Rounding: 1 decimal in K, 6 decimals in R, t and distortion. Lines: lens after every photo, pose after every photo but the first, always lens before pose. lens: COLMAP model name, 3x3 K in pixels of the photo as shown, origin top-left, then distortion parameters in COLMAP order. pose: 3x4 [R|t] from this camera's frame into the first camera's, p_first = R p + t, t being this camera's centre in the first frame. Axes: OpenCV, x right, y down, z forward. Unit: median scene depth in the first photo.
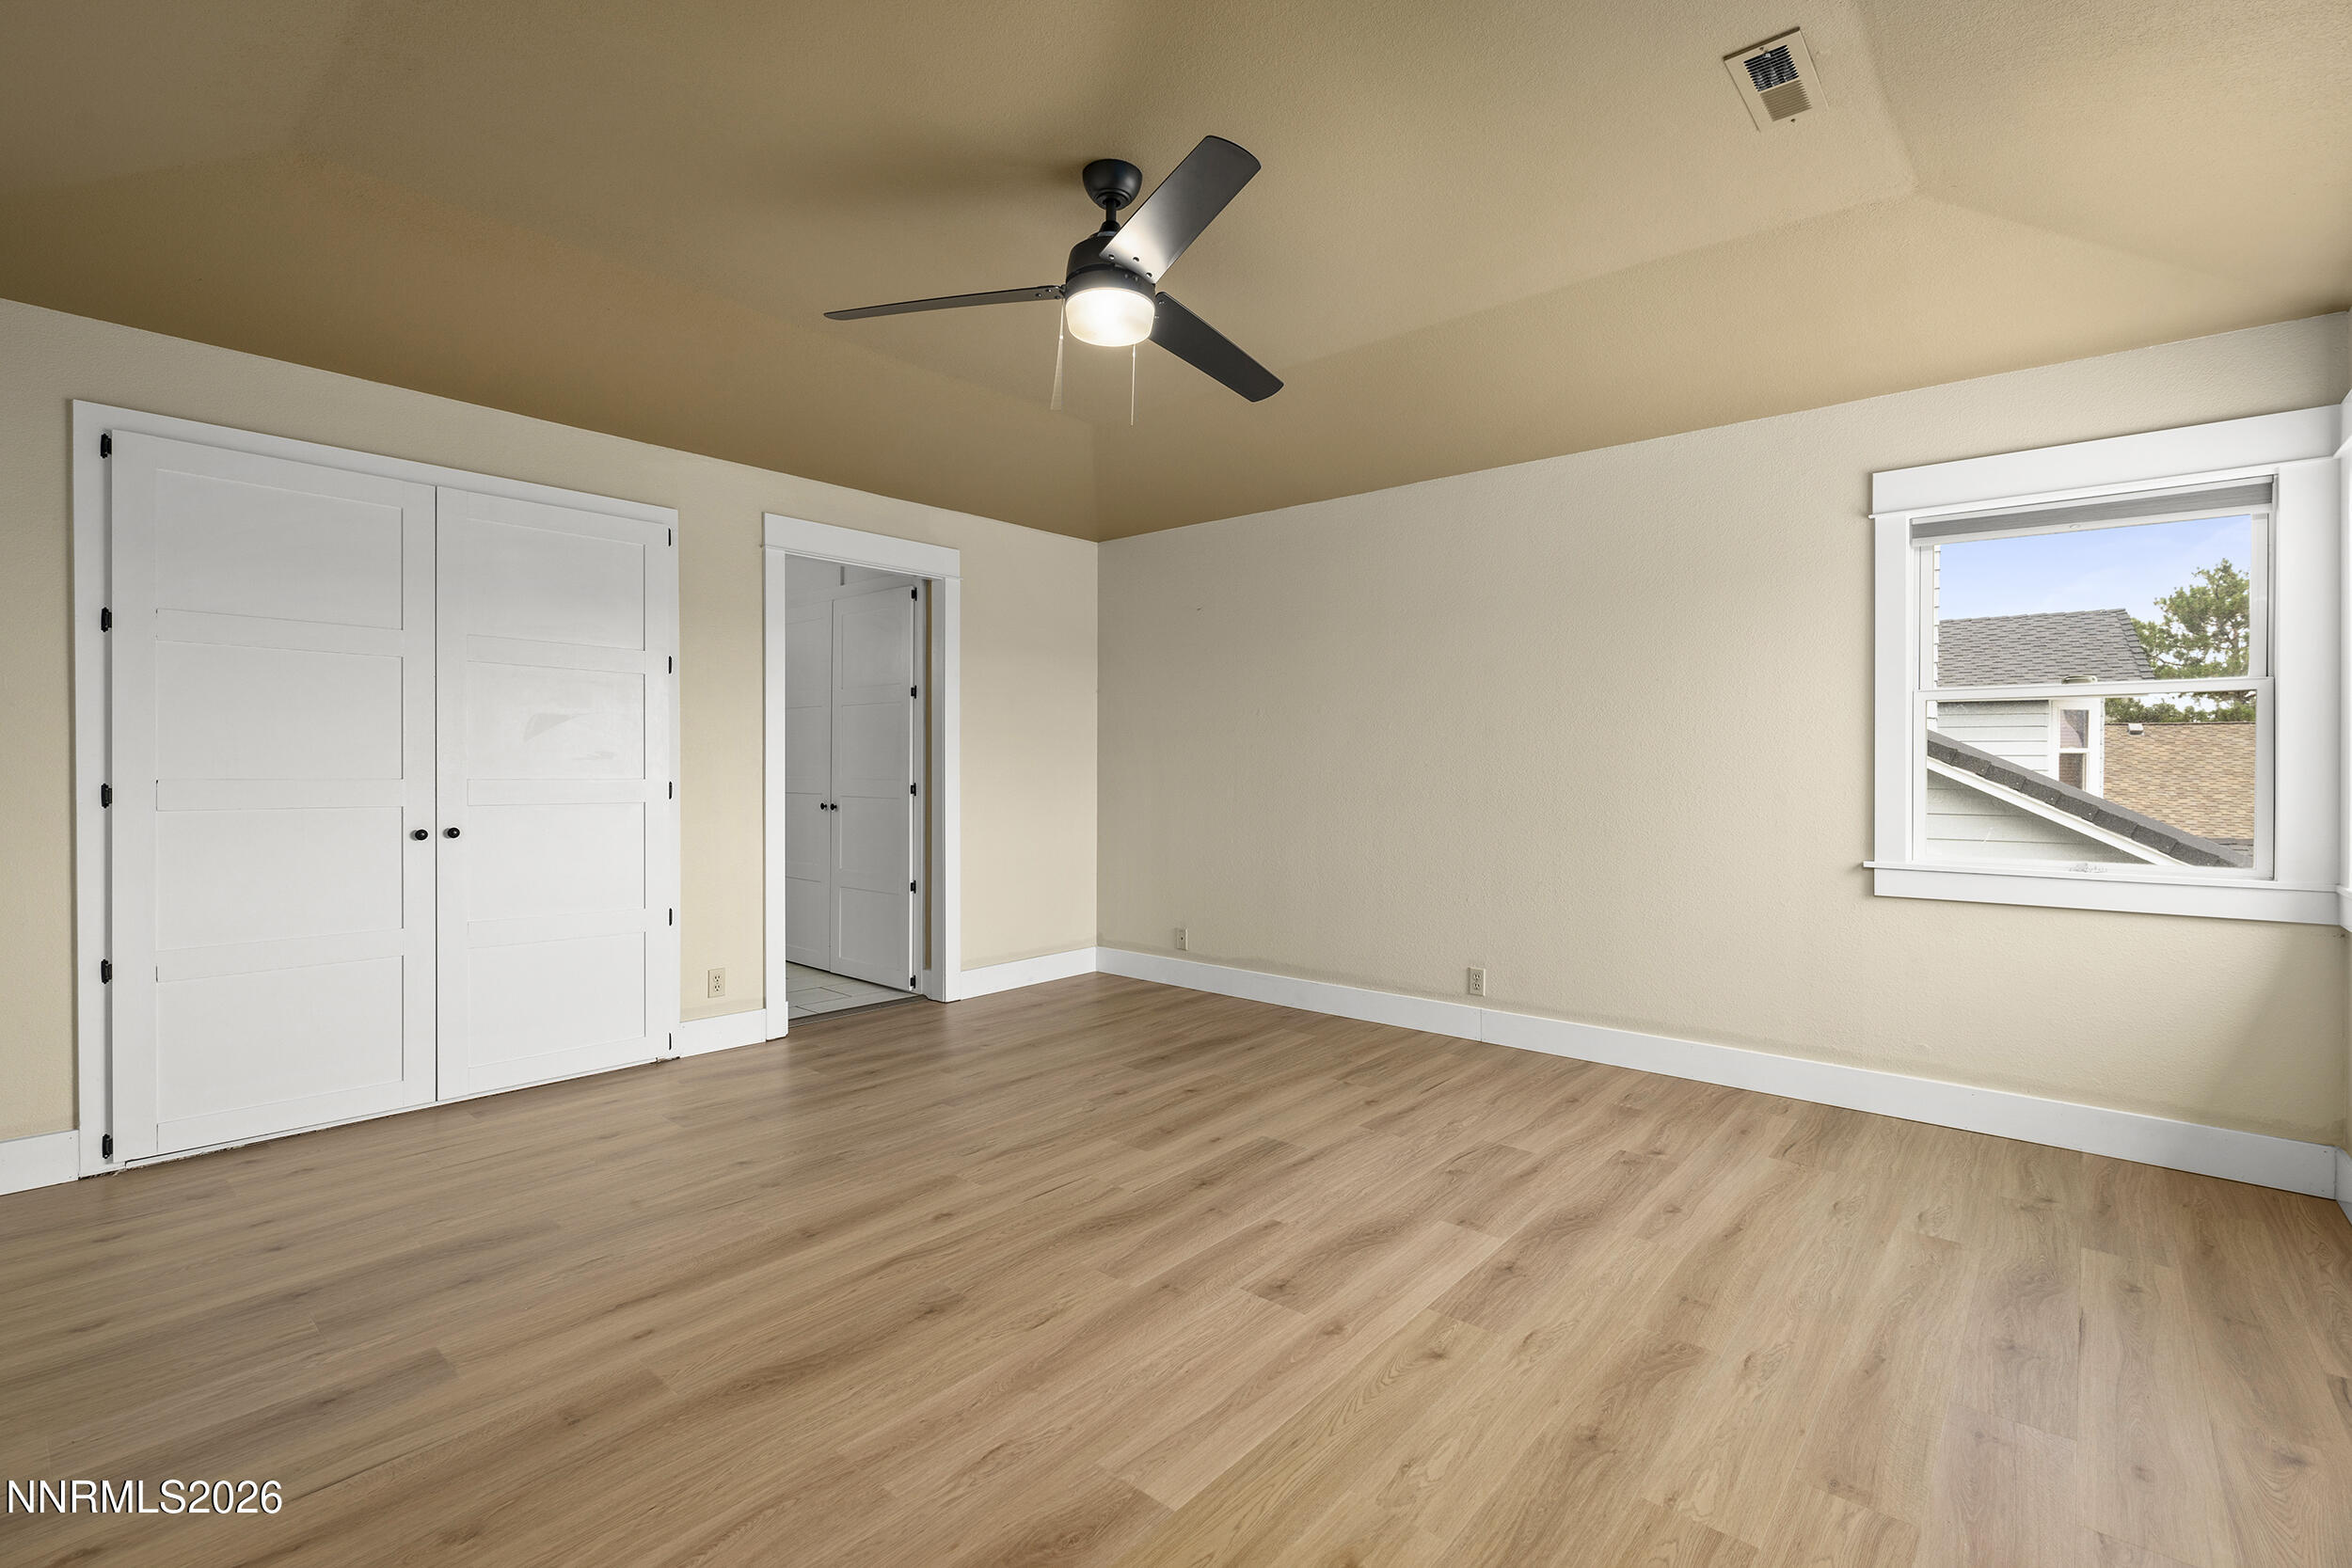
lens RADIAL K [[1057.4, 0, 1180.0], [0, 1057.4, 777.3], [0, 0, 1]] dist [-0.007358, 0.000551]
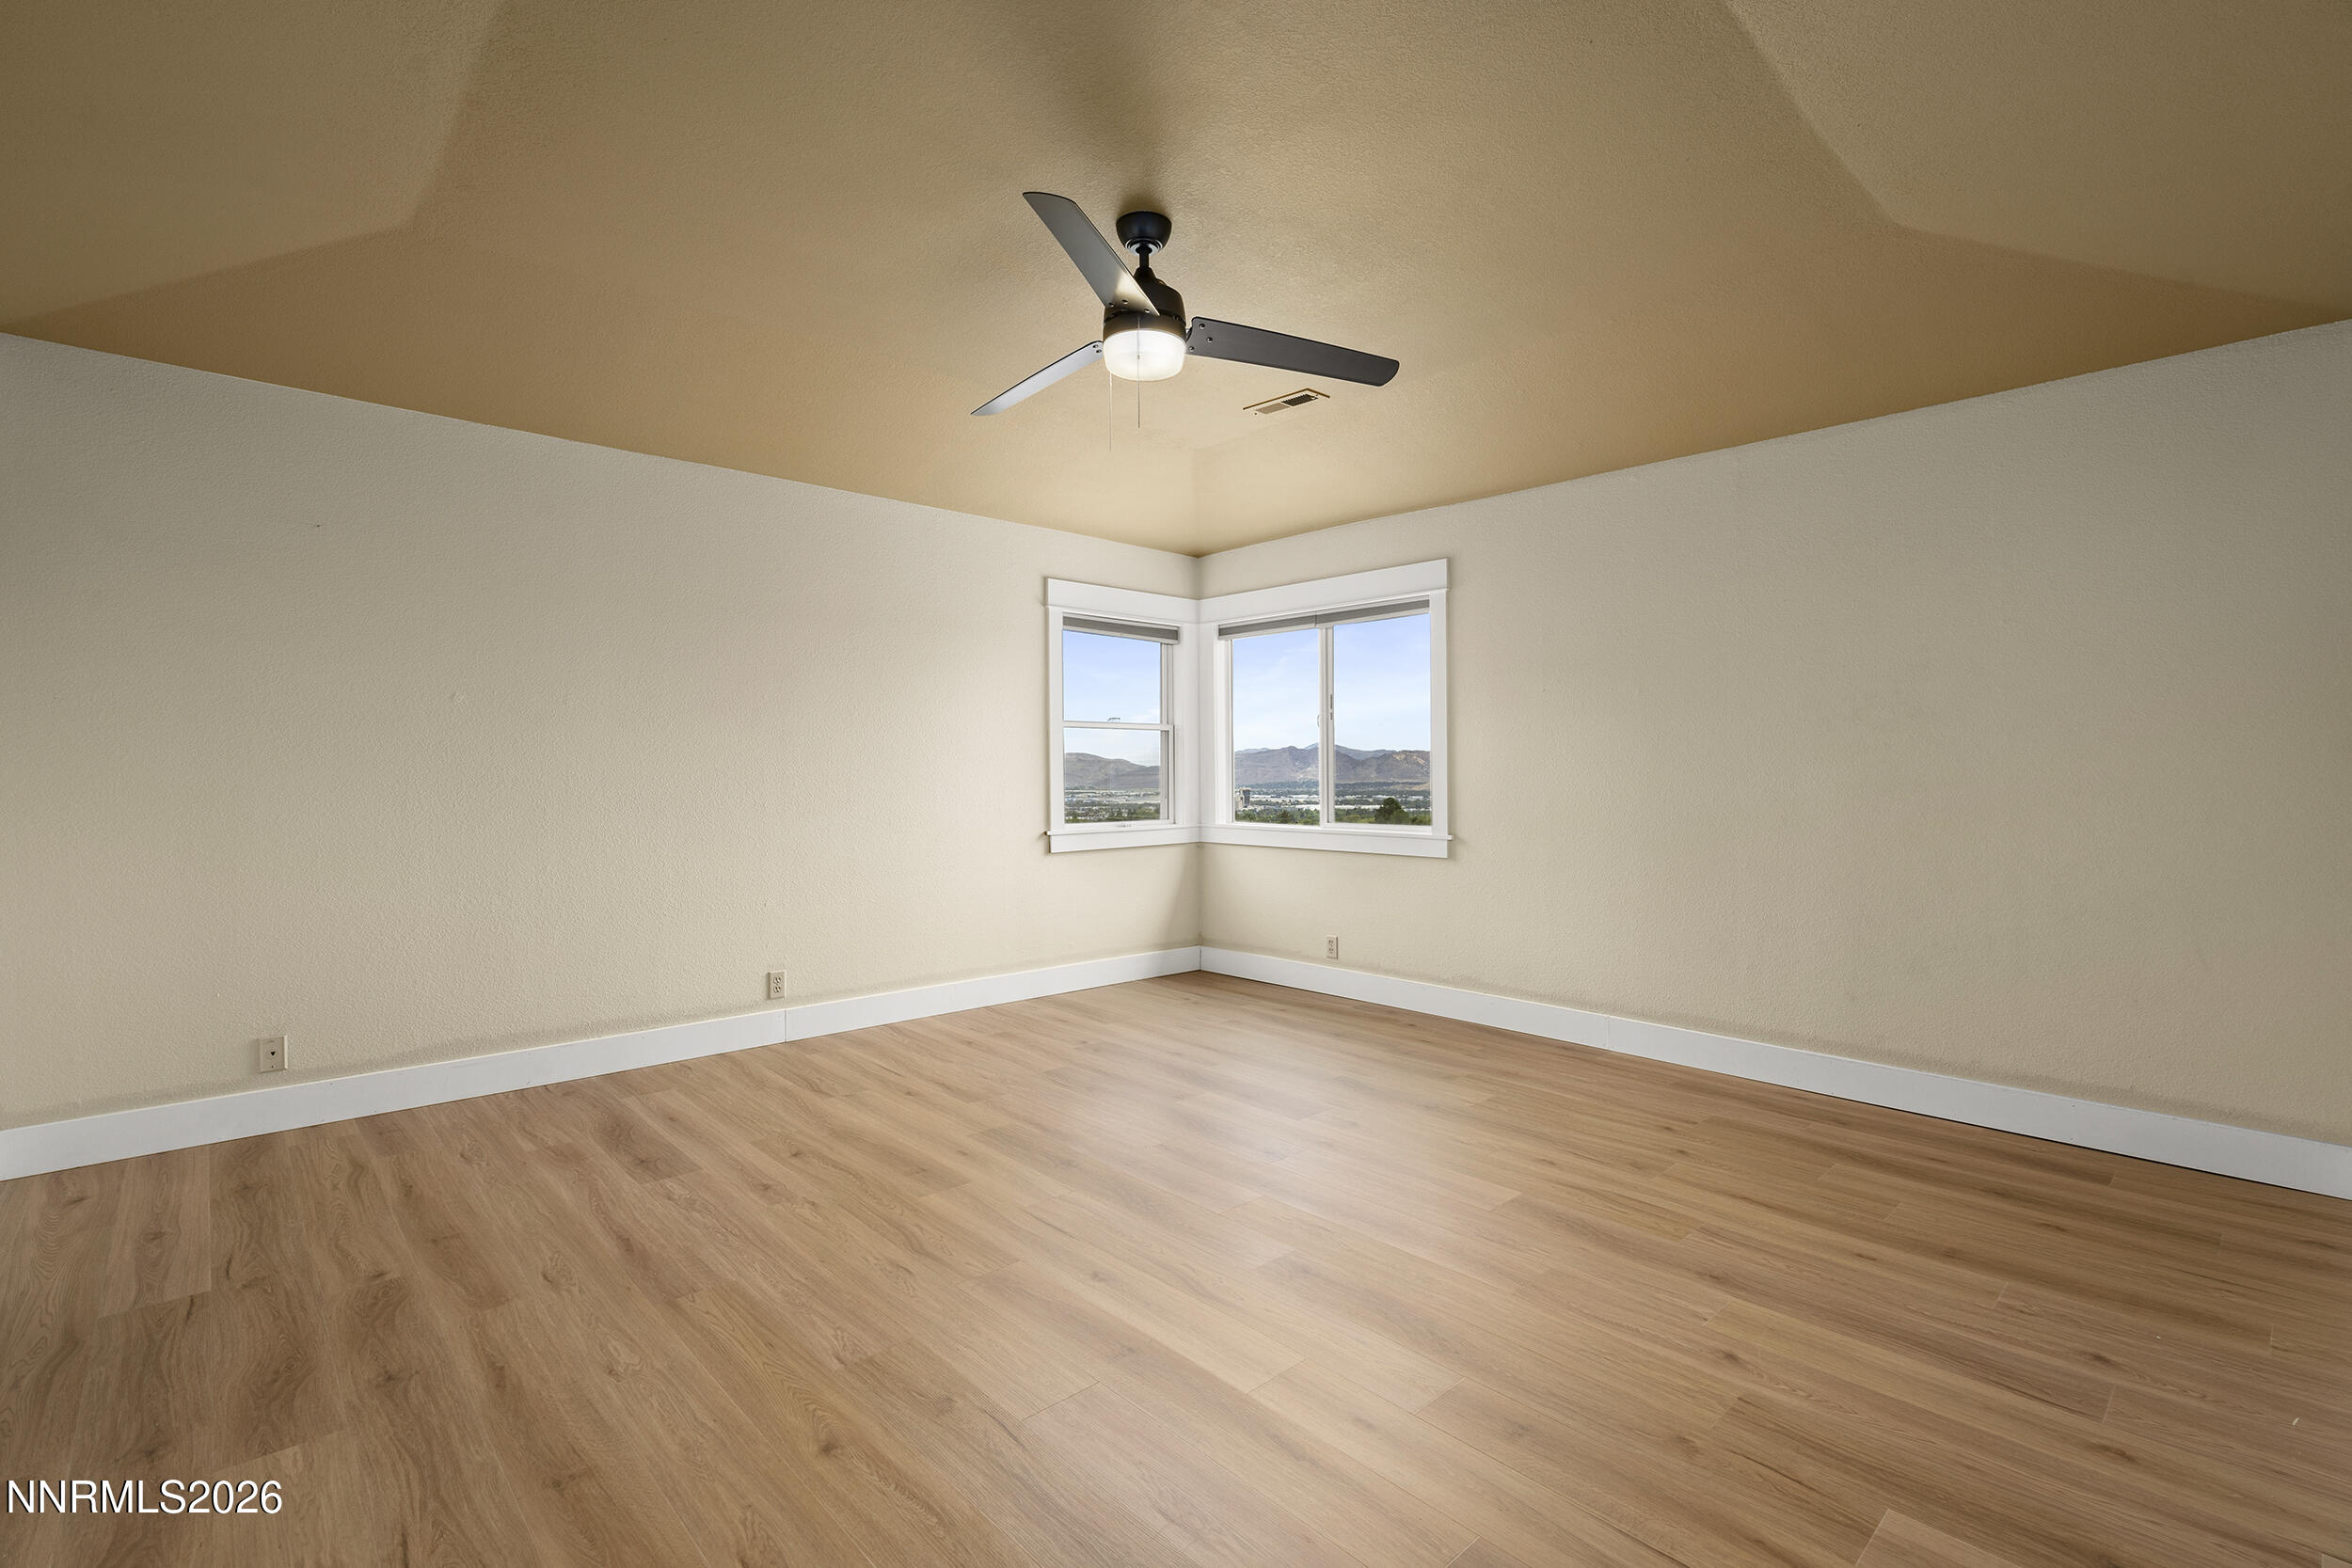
lens RADIAL K [[1057.4, 0, 1180.0], [0, 1057.4, 777.3], [0, 0, 1]] dist [-0.007358, 0.000551]
pose [[0.111391, -0.011358, 0.993712, -0.820427], [0.012147, 0.999876, 0.010066, -0.011345], [-0.993702, 0.010949, 0.111515, 0.616334]]
